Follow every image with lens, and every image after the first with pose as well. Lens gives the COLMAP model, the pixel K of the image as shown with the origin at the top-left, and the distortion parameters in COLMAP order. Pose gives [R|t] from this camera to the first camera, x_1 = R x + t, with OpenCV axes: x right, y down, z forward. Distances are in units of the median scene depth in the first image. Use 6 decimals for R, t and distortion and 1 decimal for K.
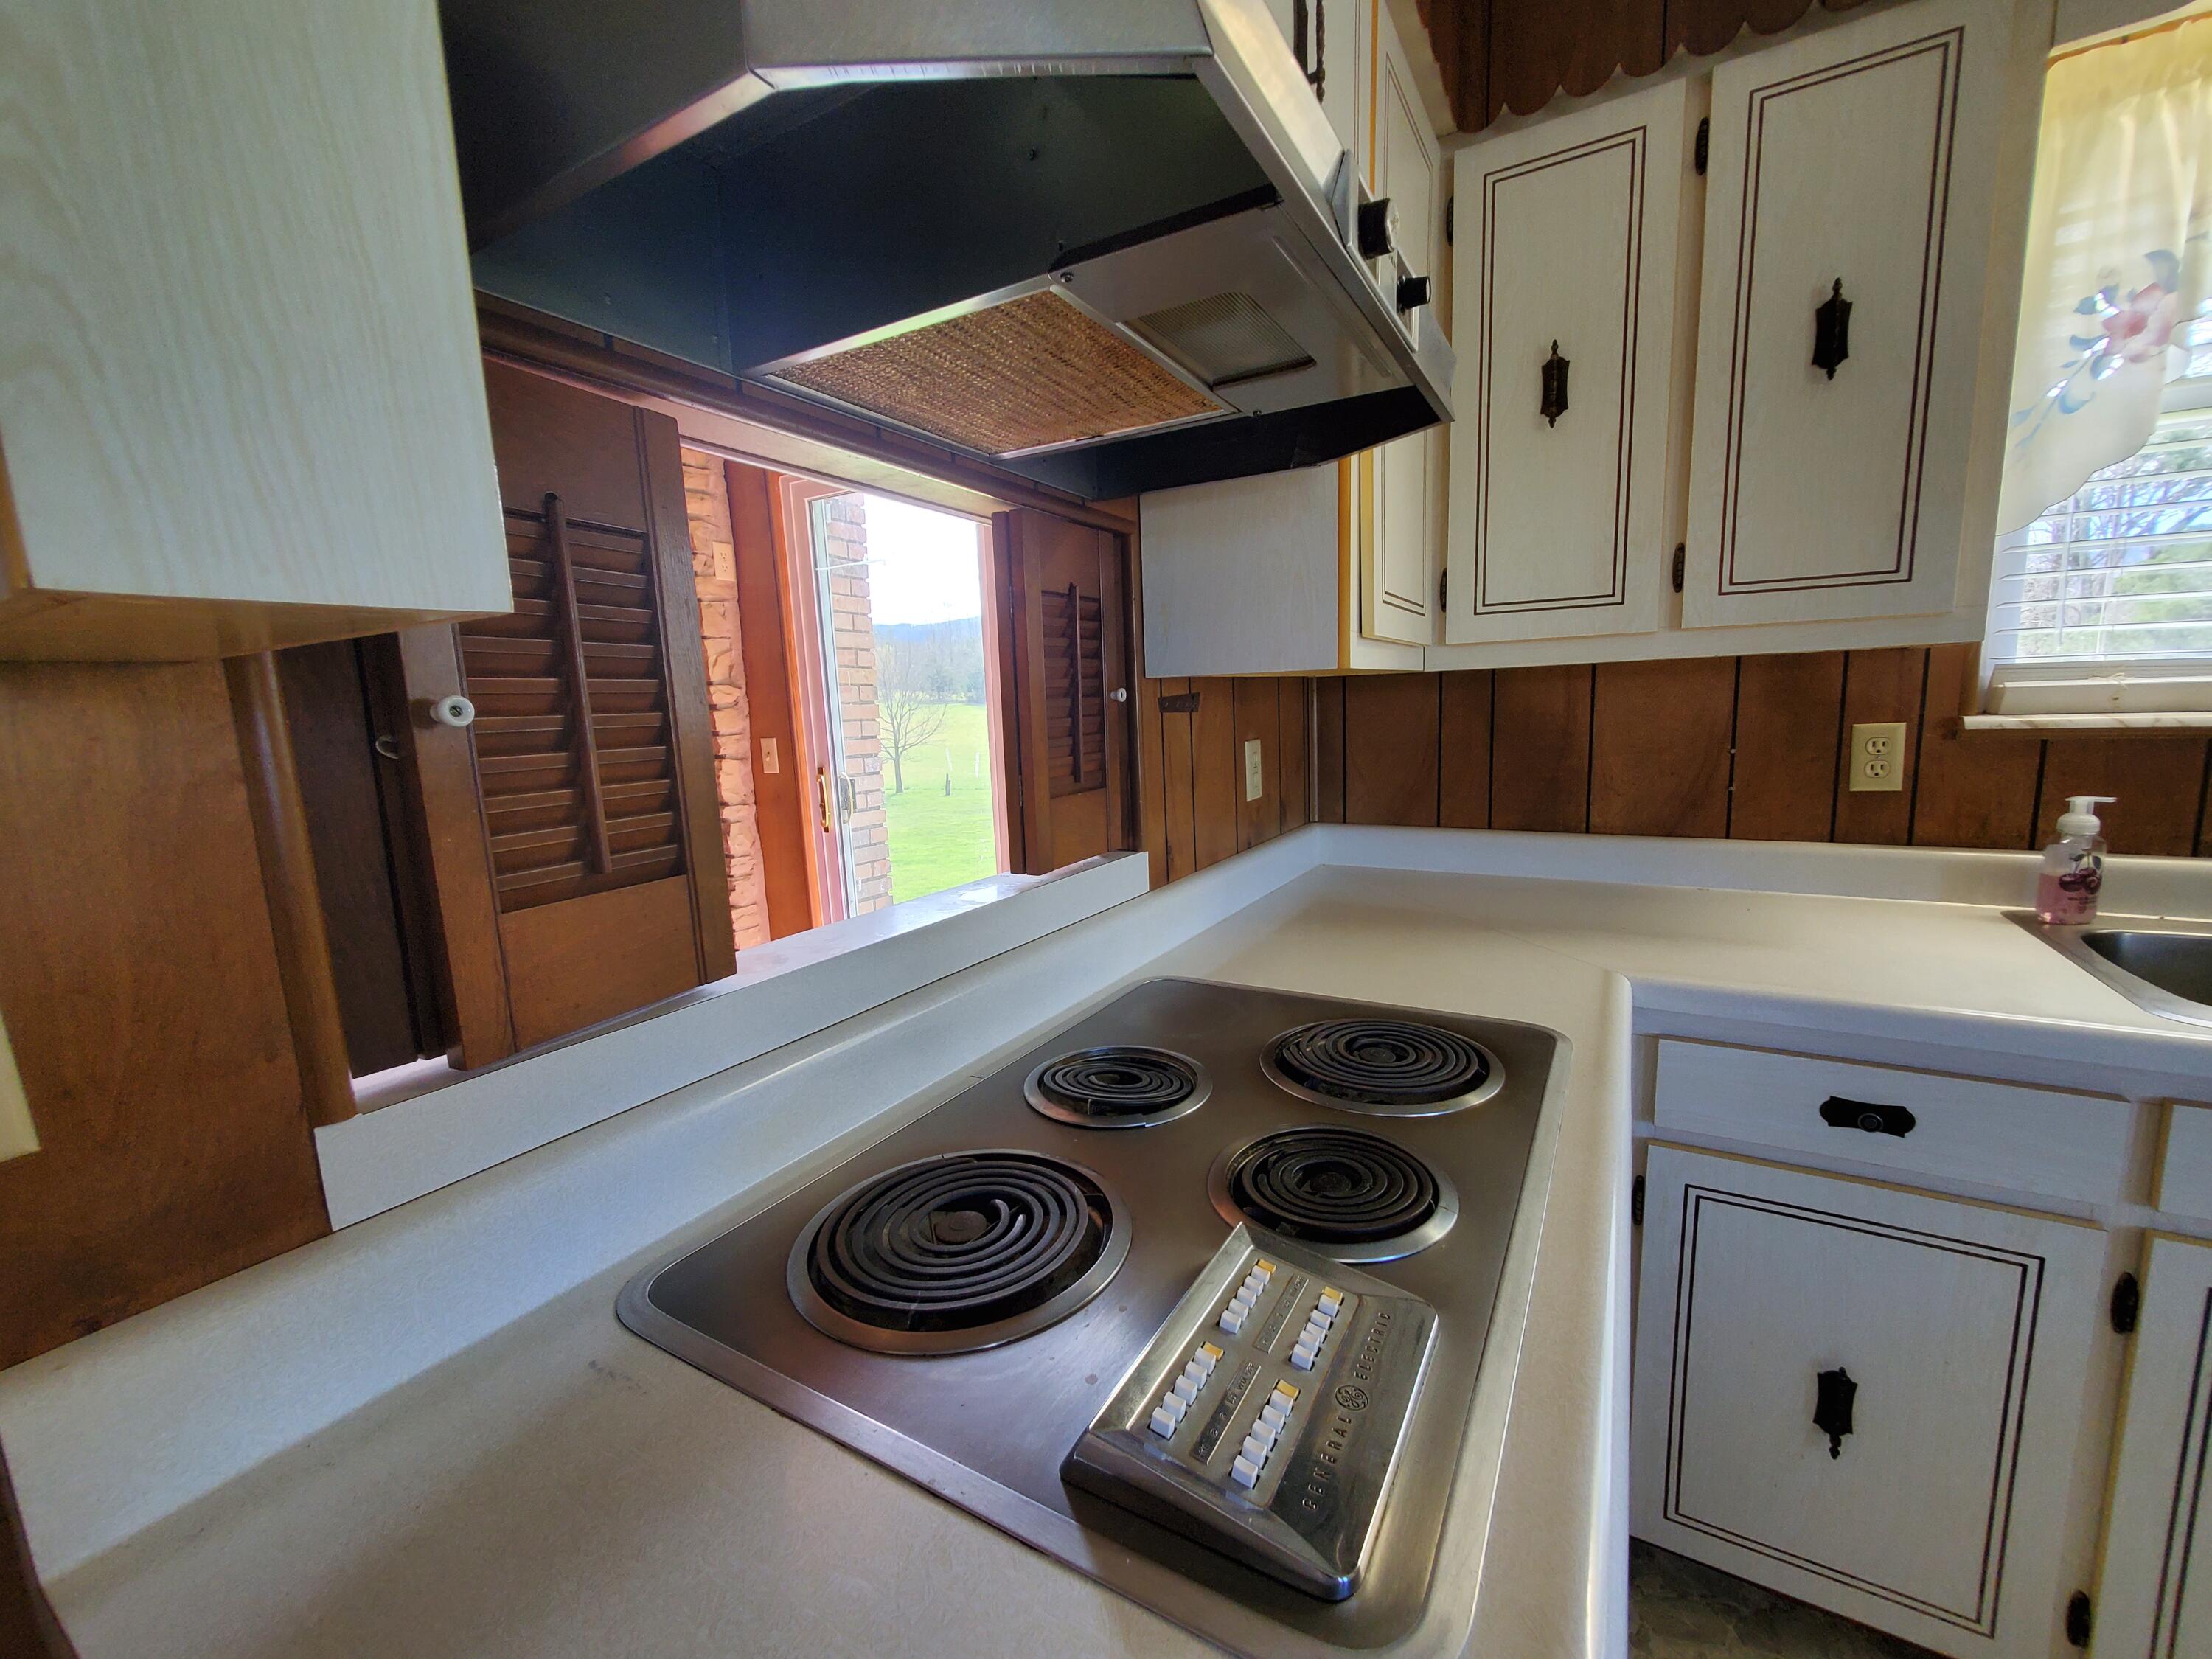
lens RADIAL K [[867.4, 0, 1129.8], [0, 867.4, 835.4], [0, 0, 1]] dist [0.000487, -0.002139]
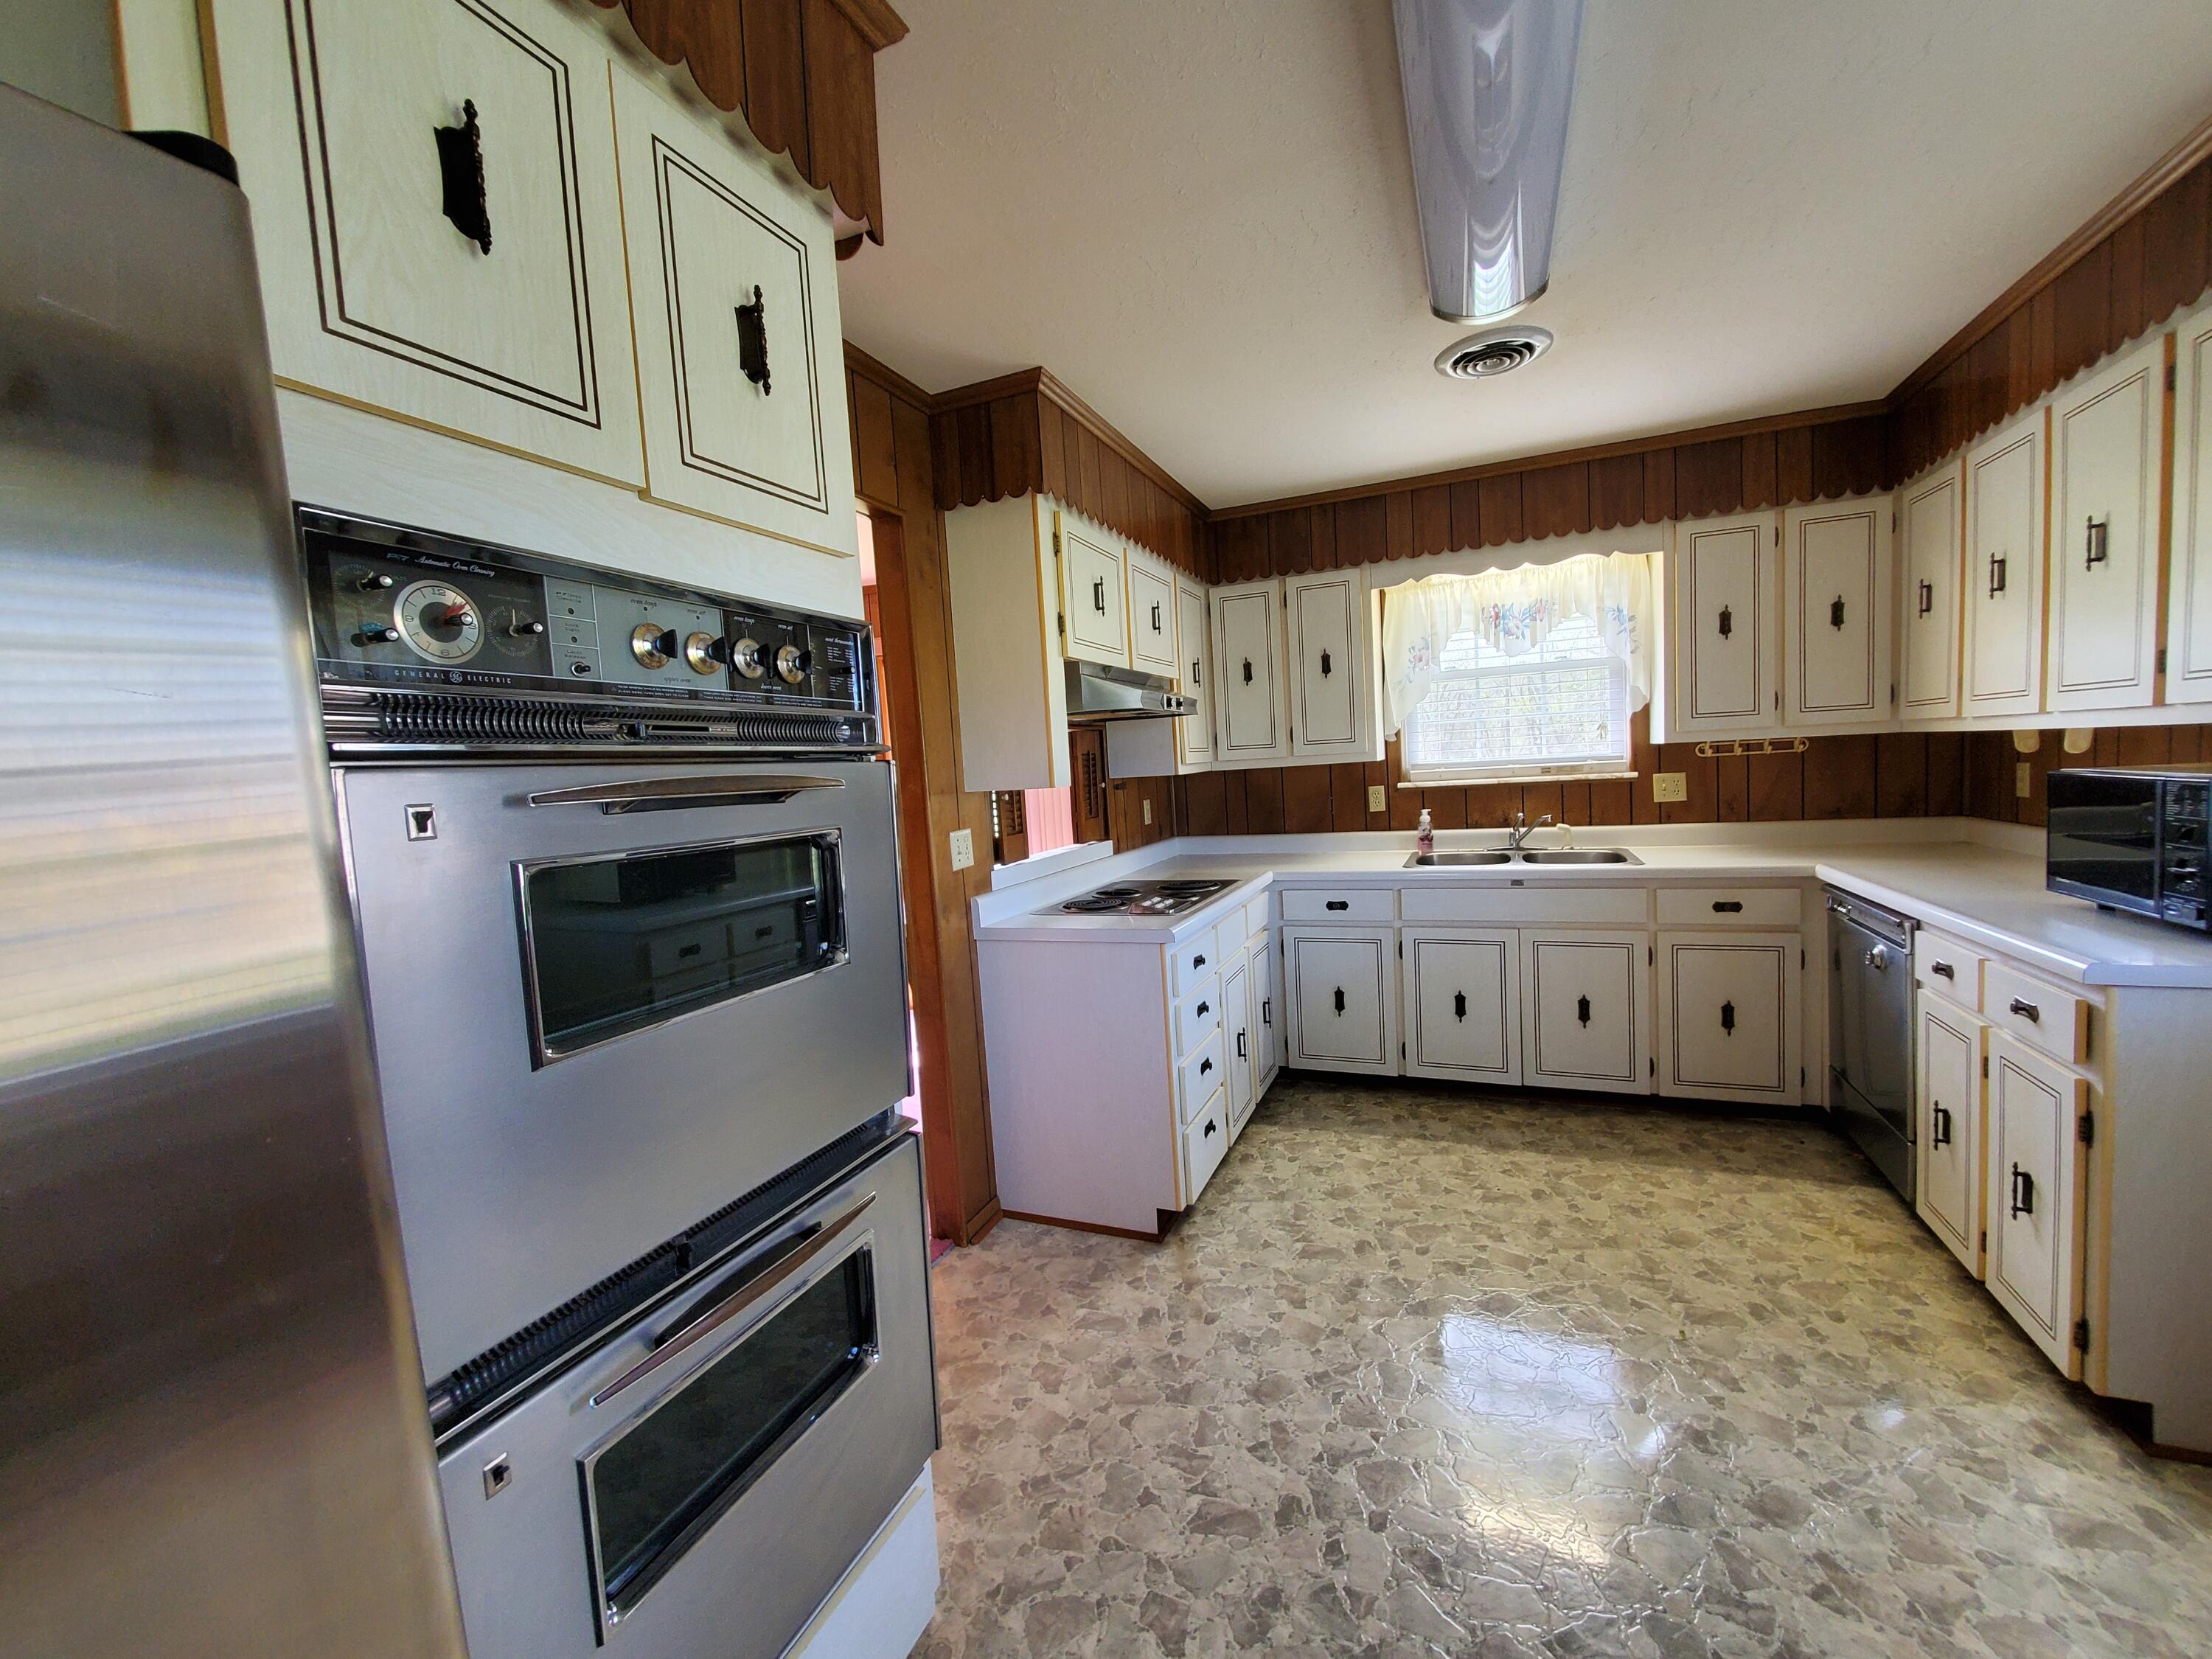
lens RADIAL K [[878.4, 0, 1138.3], [0, 878.4, 833.6], [0, 0, 1]] dist [-0.001854, 0.000233]
pose [[0.988550, -0.035166, 0.146739, -0.317605], [0.046468, 0.996151, -0.074320, 0.215705], [-0.143561, 0.080288, 0.986379, -1.831236]]
